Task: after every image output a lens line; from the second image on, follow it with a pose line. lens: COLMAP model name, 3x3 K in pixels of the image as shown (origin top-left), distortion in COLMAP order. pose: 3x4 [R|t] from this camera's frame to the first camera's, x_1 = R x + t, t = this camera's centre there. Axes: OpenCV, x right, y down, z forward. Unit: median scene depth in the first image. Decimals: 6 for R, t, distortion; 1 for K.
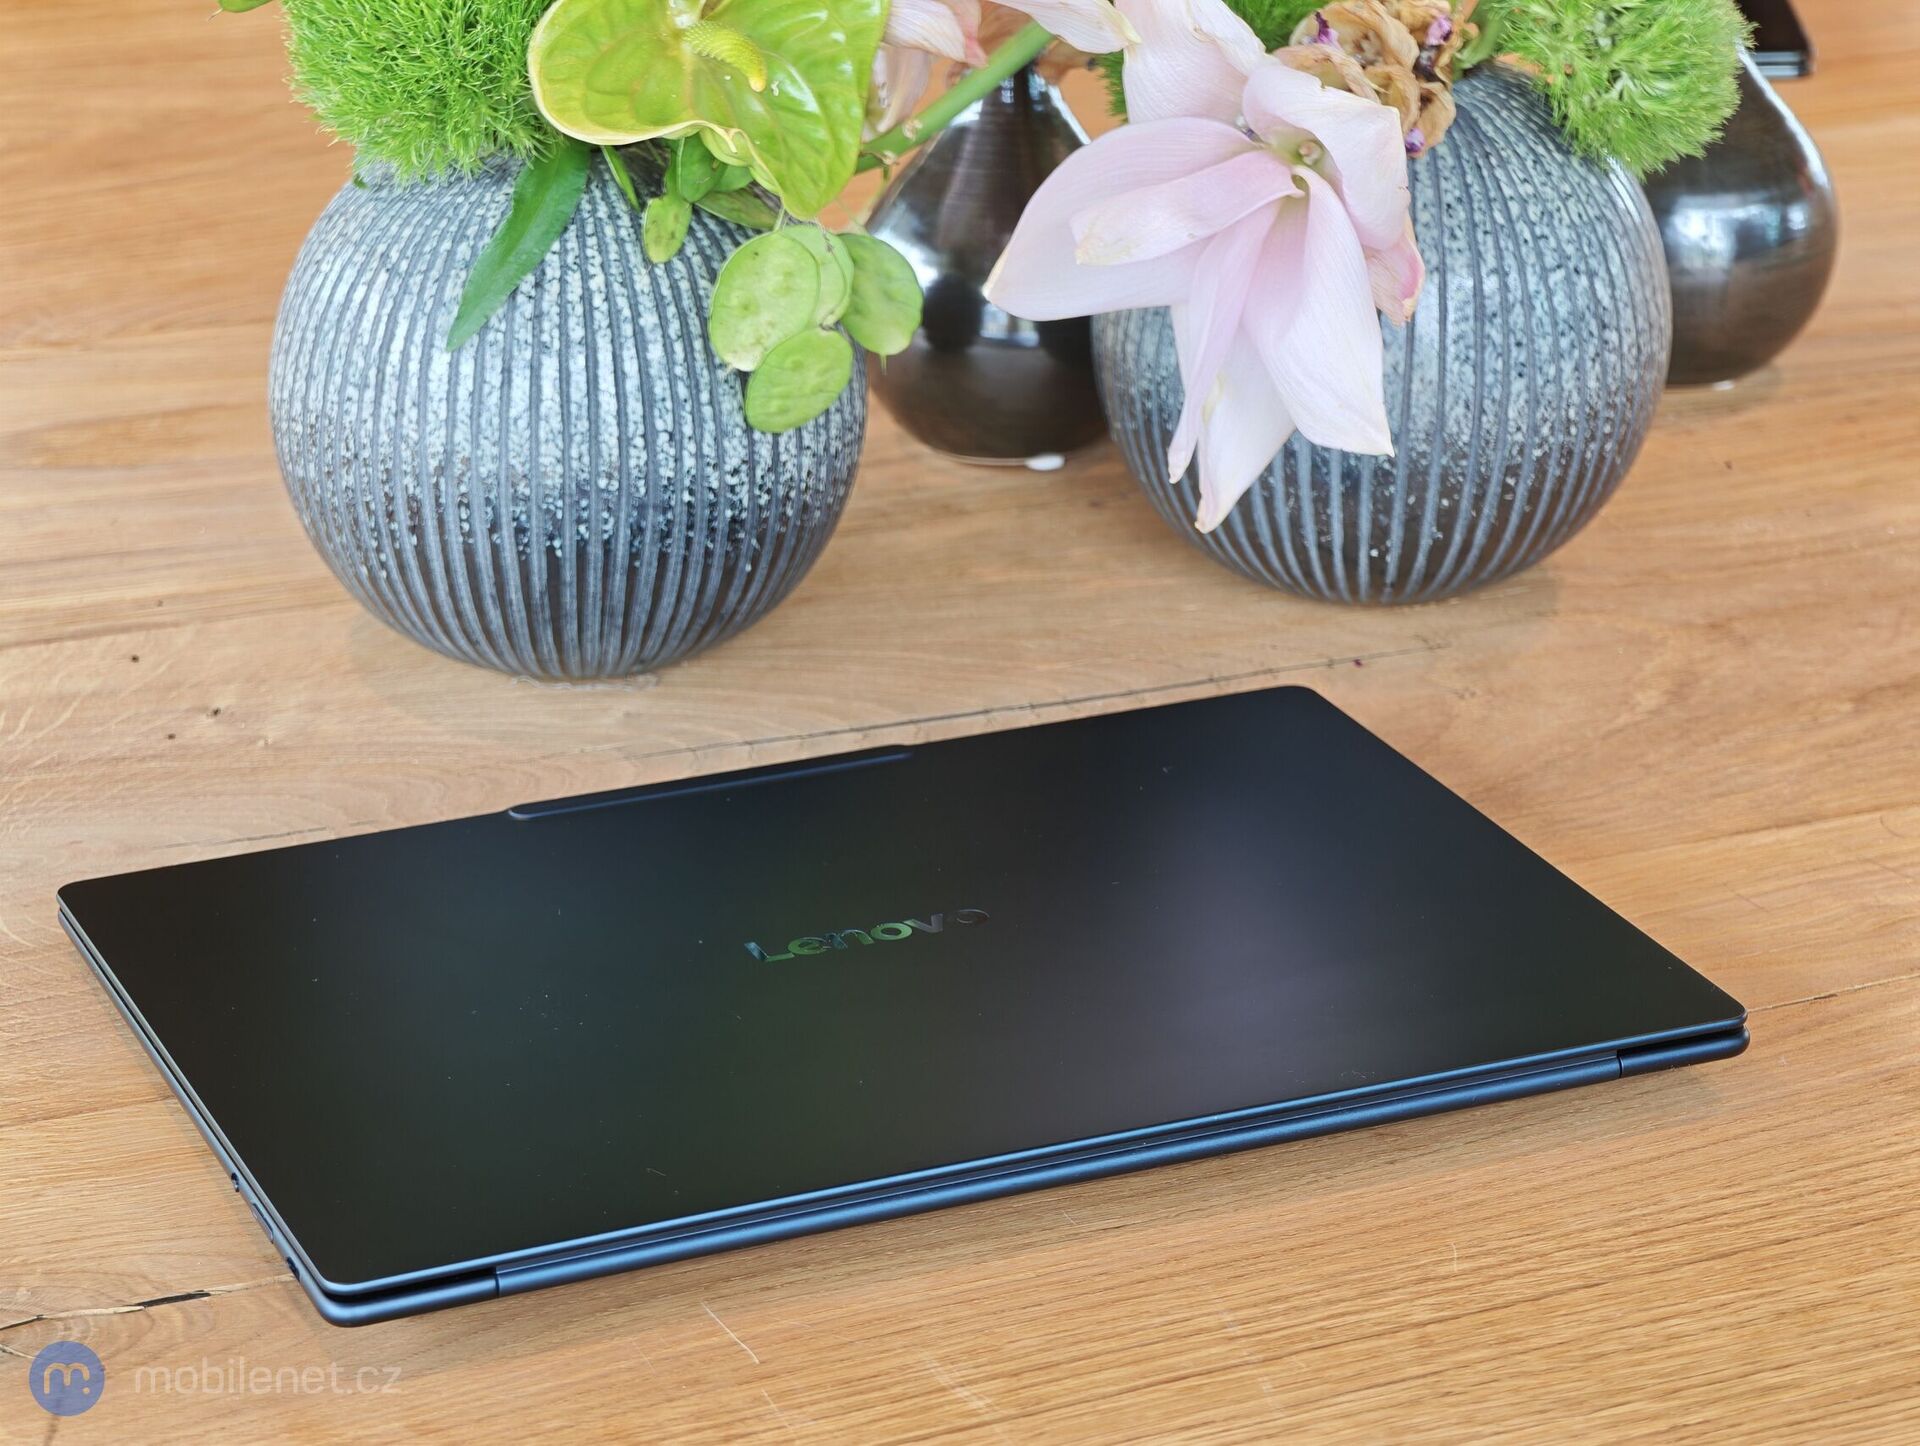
lens RADIAL K [[5535.1, 0, 978.3], [0, 5535.1, 729.8], [0, 0, 1]] dist [0.363211, 0.000000]
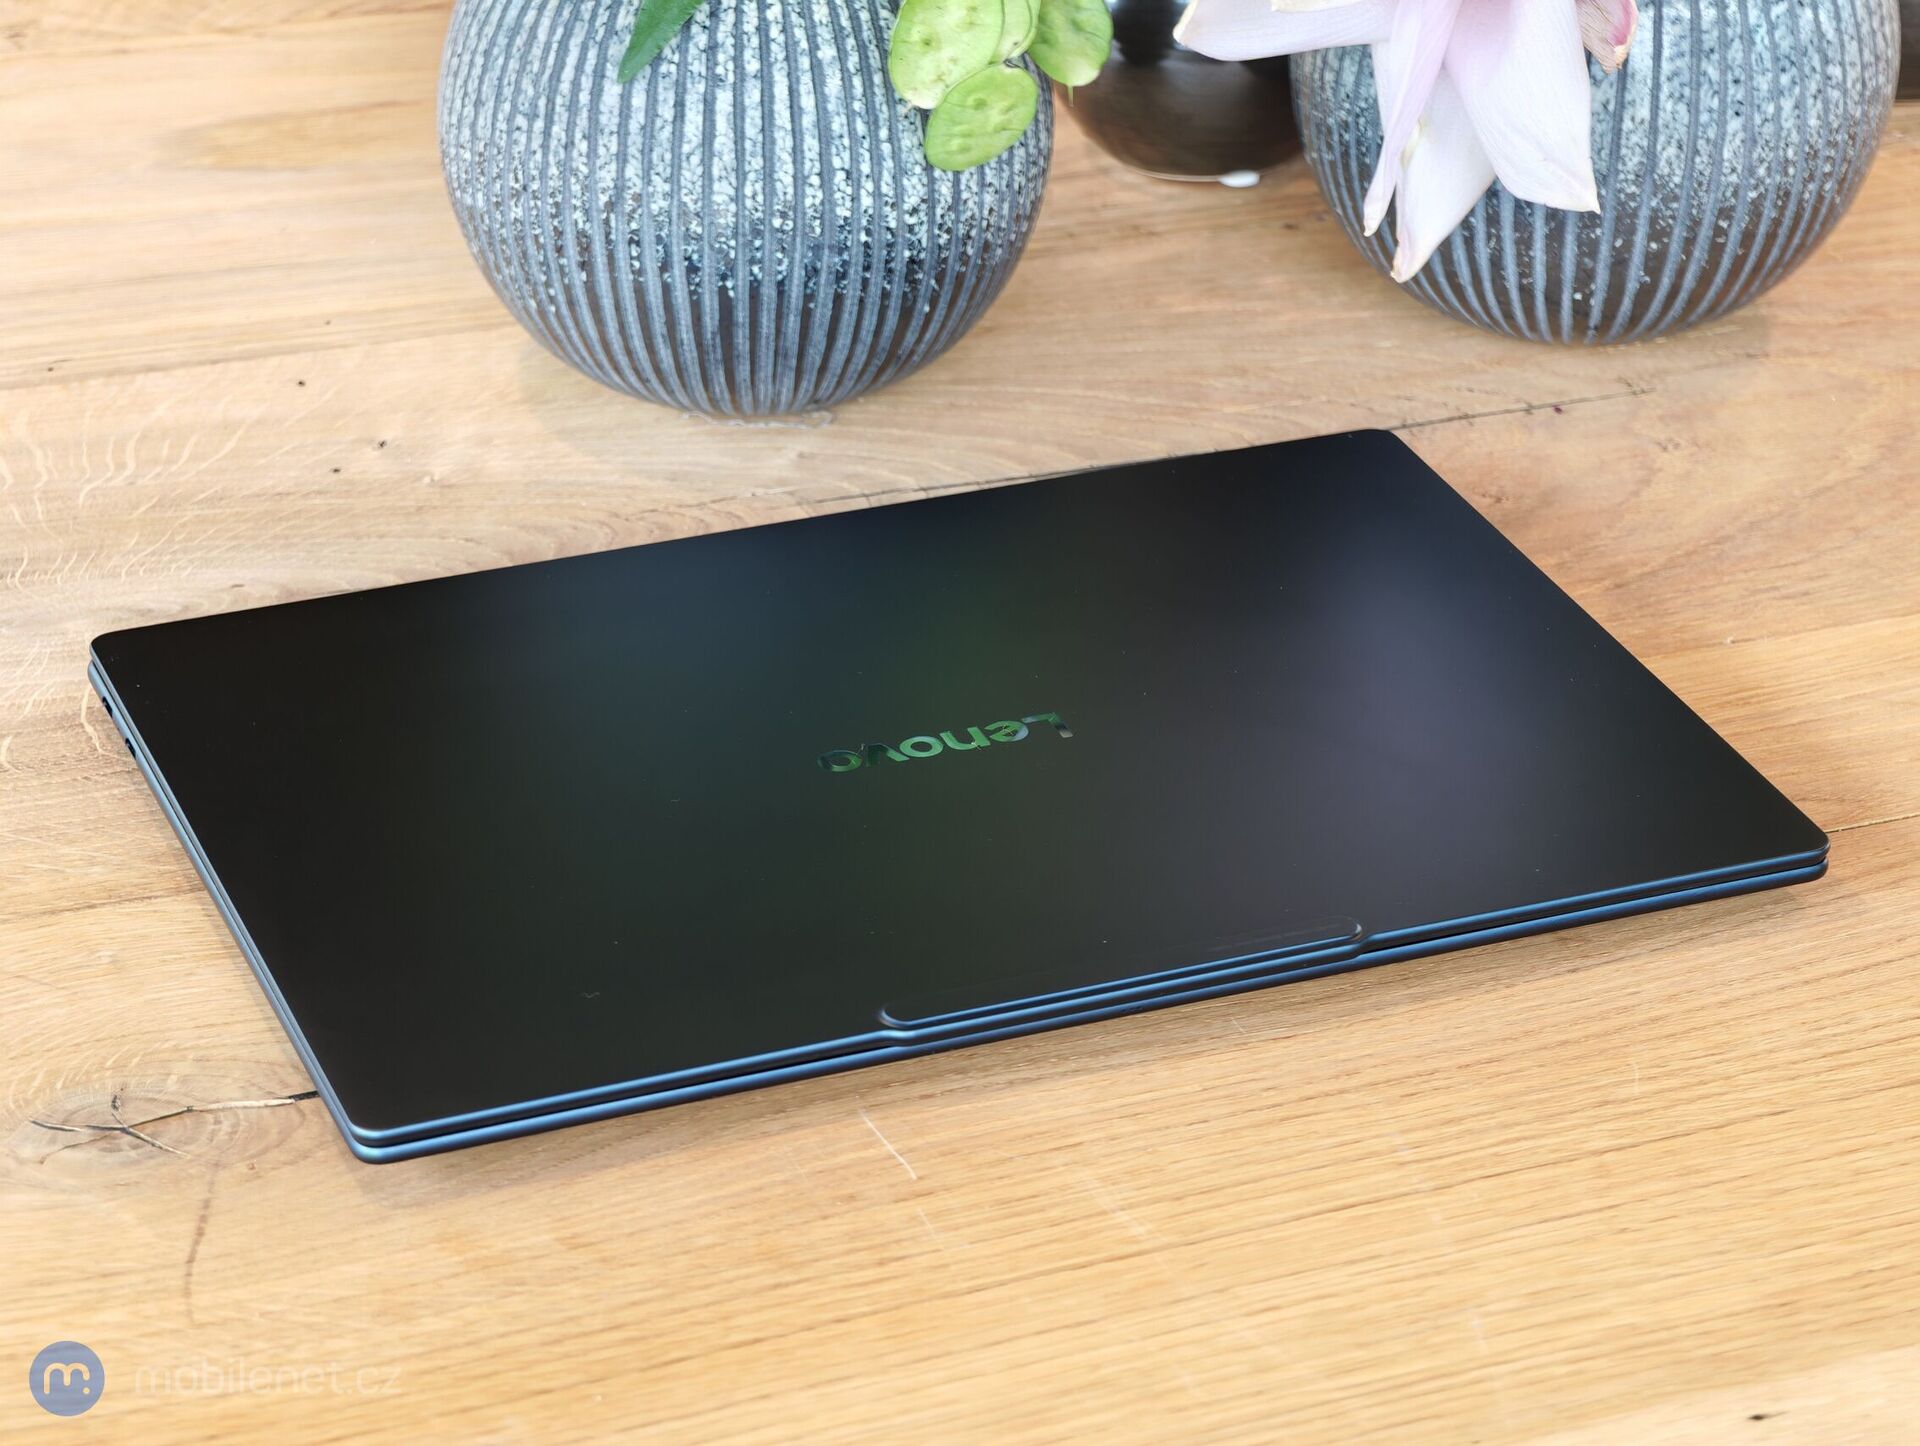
lens RADIAL K [[5535.1, 0, 982.8], [0, 5535.1, 737.9], [0, 0, 1]] dist [0.363211, 0.000000]
pose [[0.999162, 0.019329, -0.036091, 0.004809], [-0.016242, 0.996336, 0.083968, -0.036580], [0.037582, -0.083312, 0.995815, 0.028834]]
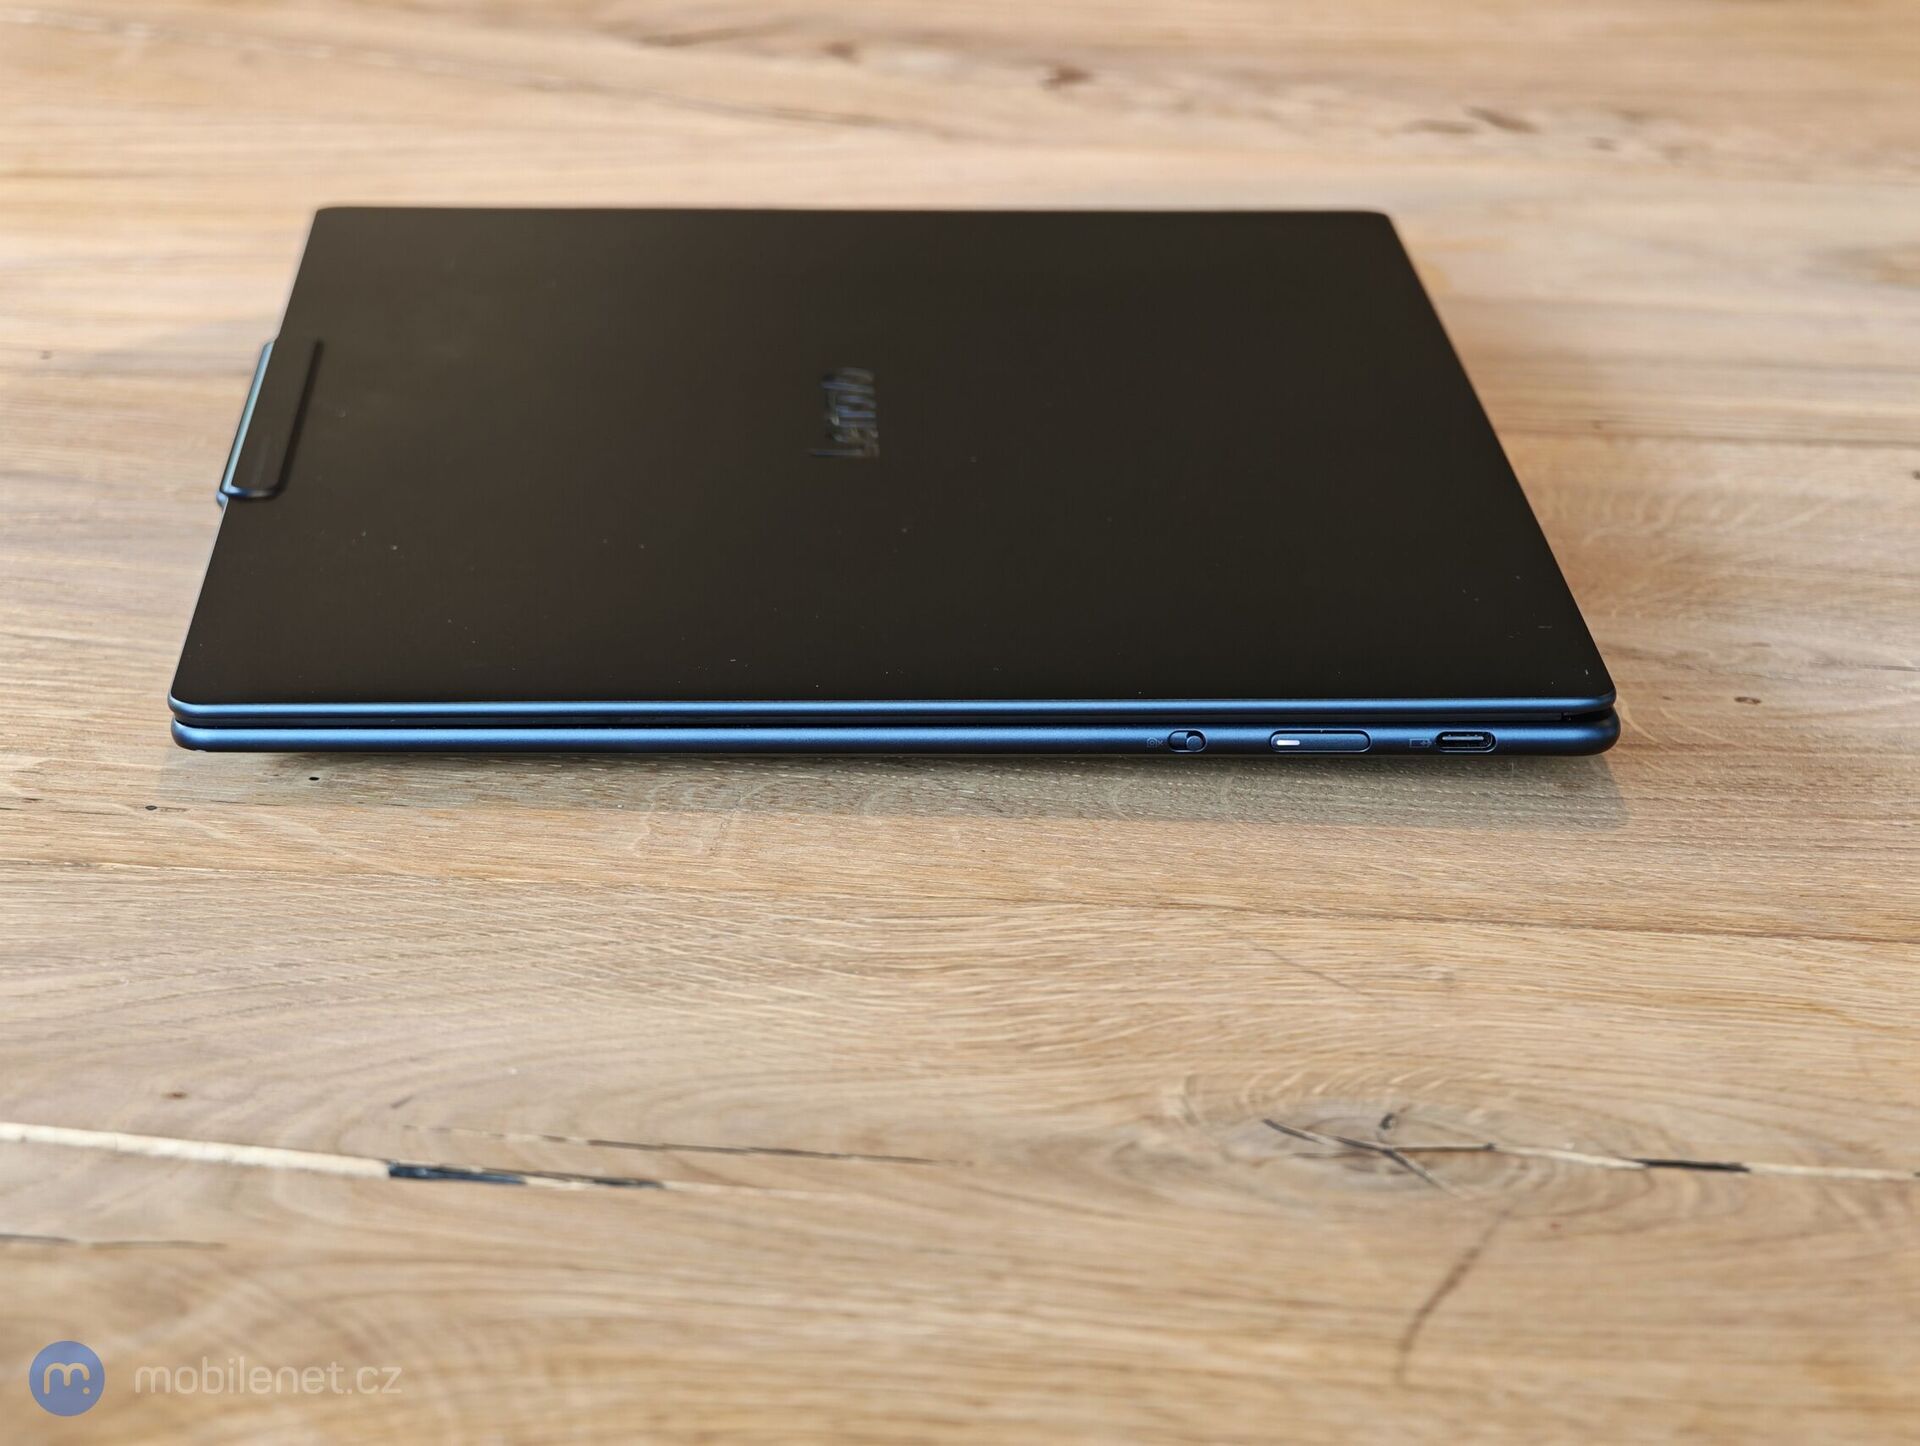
lens RADIAL K [[5535.1, 0, 965.5], [0, 5535.1, 723.7], [0, 0, 1]] dist [0.363211, 0.000000]
pose [[0.918297, 0.153176, -0.365059, 0.005798], [-0.182915, 0.981951, -0.048098, 0.080697], [0.351103, 0.110943, 0.929741, 0.299415]]
